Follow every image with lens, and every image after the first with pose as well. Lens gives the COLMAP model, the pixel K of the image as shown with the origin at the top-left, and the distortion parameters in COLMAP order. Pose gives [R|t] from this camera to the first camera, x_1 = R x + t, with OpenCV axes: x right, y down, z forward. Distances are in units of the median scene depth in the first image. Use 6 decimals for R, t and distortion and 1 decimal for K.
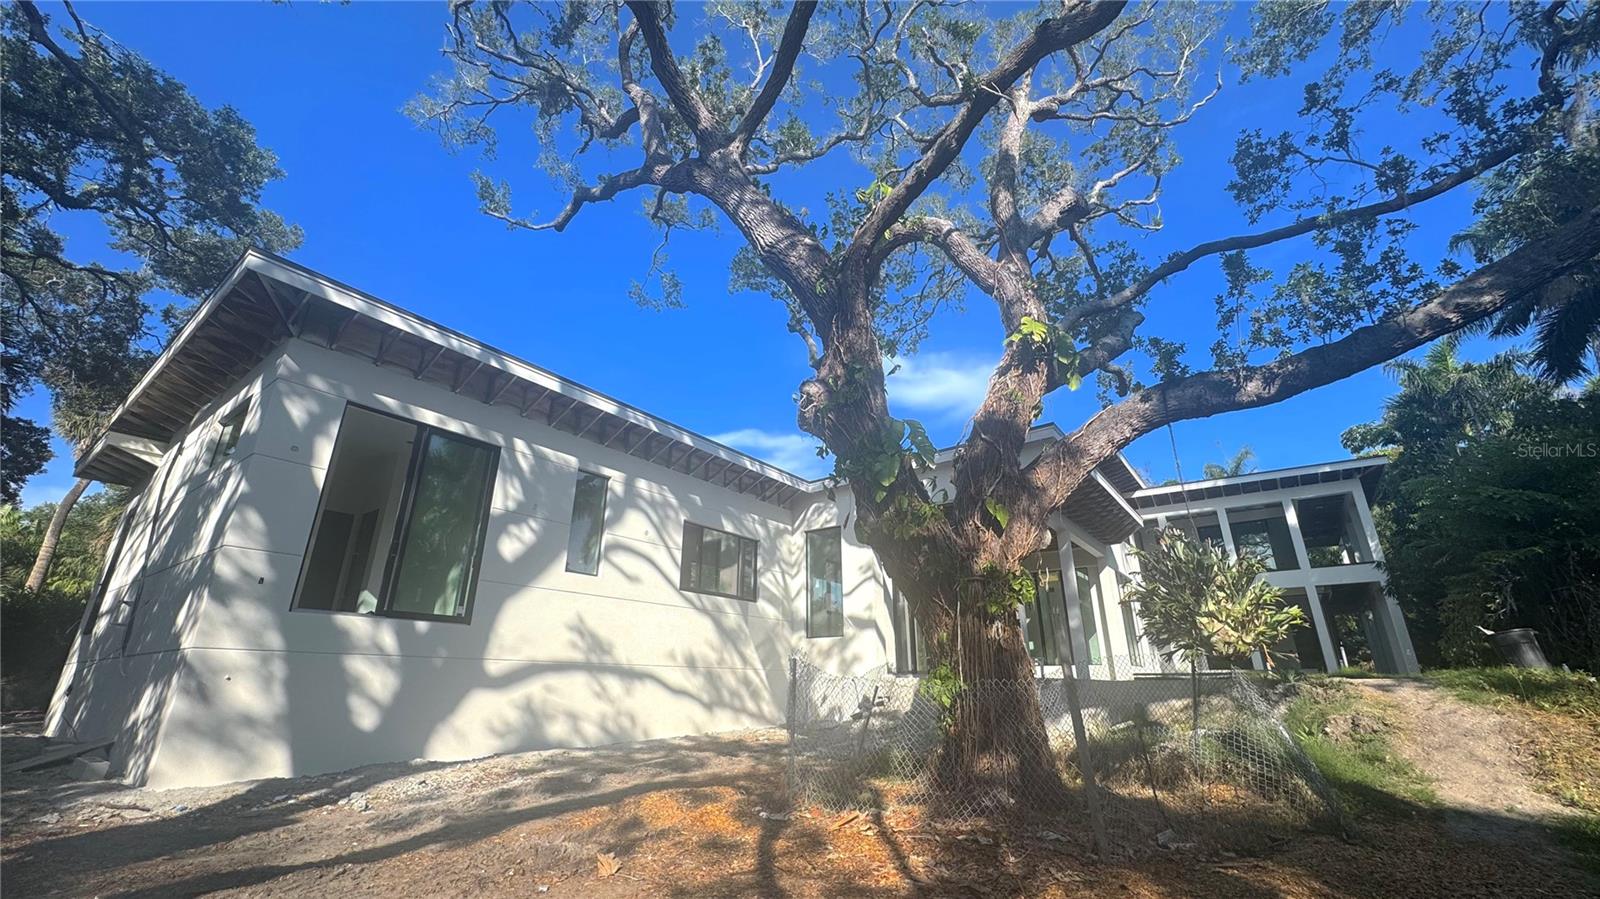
lens RADIAL K [[639.3, 0, 798.0], [0, 639.3, 447.0], [0, 0, 1]] dist [-0.002980, 0.000096]
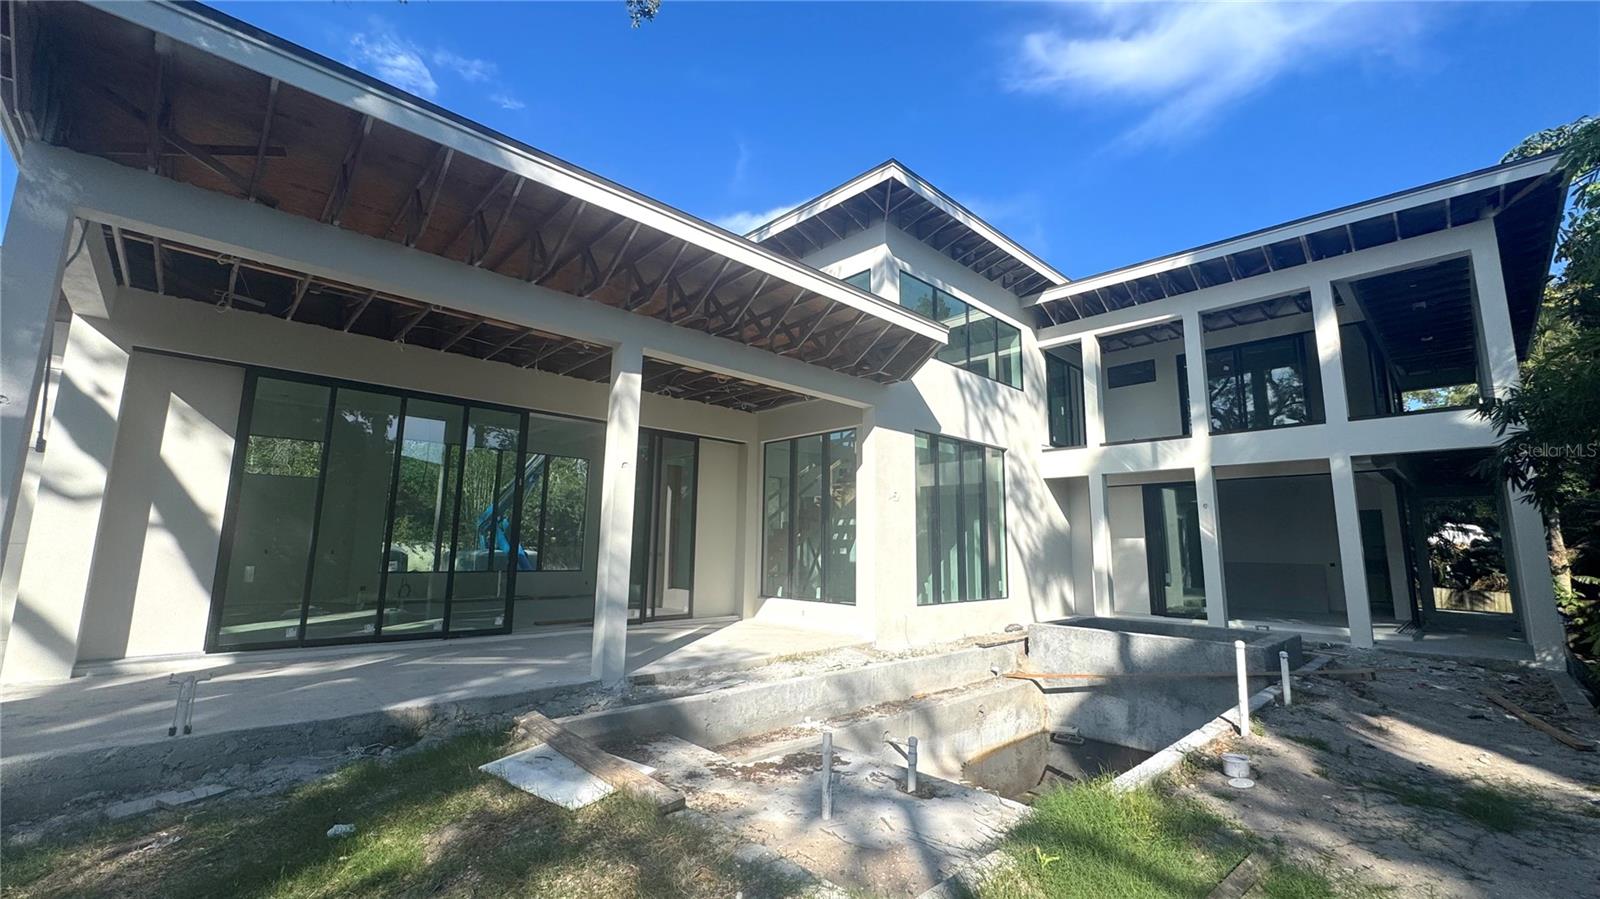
lens RADIAL K [[639.3, 0, 798.0], [0, 639.3, 447.0], [0, 0, 1]] dist [-0.002980, 0.000096]
pose [[0.987215, -0.020790, -0.158034, 0.464600], [0.053680, 0.976906, 0.206819, 0.086316], [0.150085, -0.212658, 0.965532, 0.461482]]
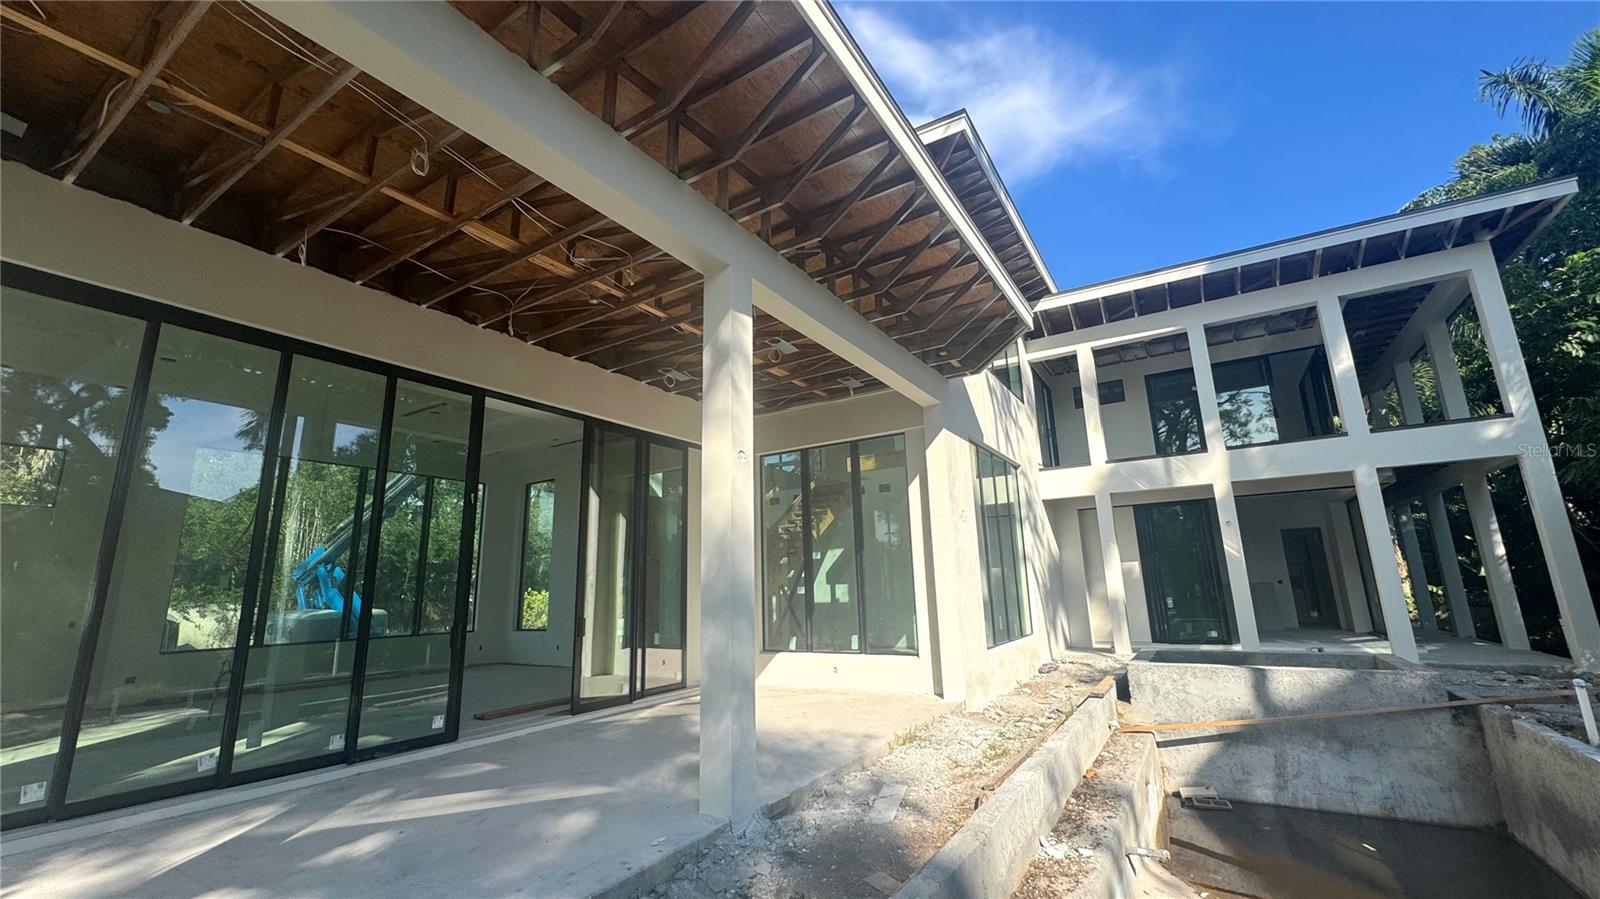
lens RADIAL K [[639.3, 0, 798.0], [0, 639.3, 447.0], [0, 0, 1]] dist [-0.002980, 0.000096]
pose [[0.995146, -0.018282, 0.096697, 0.321919], [0.003478, 0.988512, 0.151102, 0.125555], [-0.098348, -0.150032, 0.983777, 0.561229]]
